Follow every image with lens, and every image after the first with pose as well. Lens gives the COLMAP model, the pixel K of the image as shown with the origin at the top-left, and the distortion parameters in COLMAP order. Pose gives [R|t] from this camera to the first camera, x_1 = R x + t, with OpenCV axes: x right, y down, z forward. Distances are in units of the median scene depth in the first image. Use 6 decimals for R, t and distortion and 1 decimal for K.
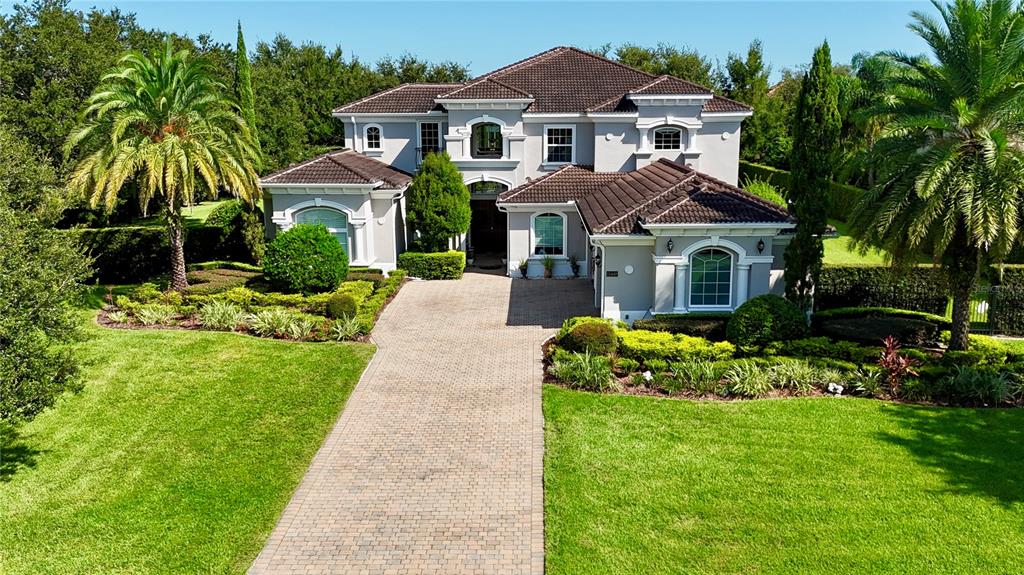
lens RADIAL K [[789.2, 0, 515.0], [0, 789.2, 290.1], [0, 0, 1]] dist [0.068010, -0.053454]
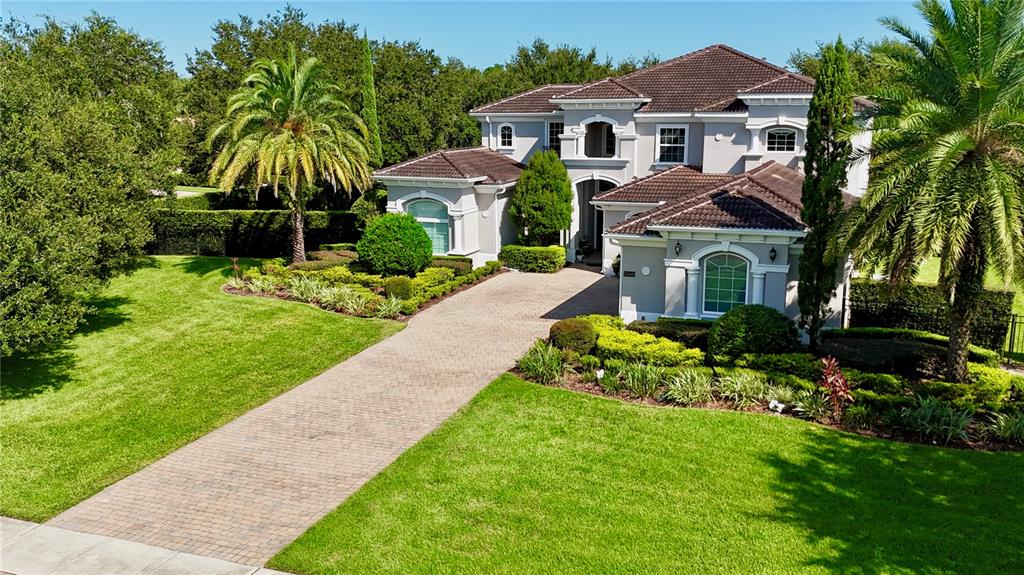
lens RADIAL K [[789.2, 0, 540.9], [0, 789.2, 287.6], [0, 0, 1]] dist [0.068010, -0.053454]
pose [[0.951171, 0.070155, -0.300585, 0.334417], [-0.070883, 0.997448, 0.008496, -0.004126], [0.300414, 0.013225, 0.953717, 0.014126]]
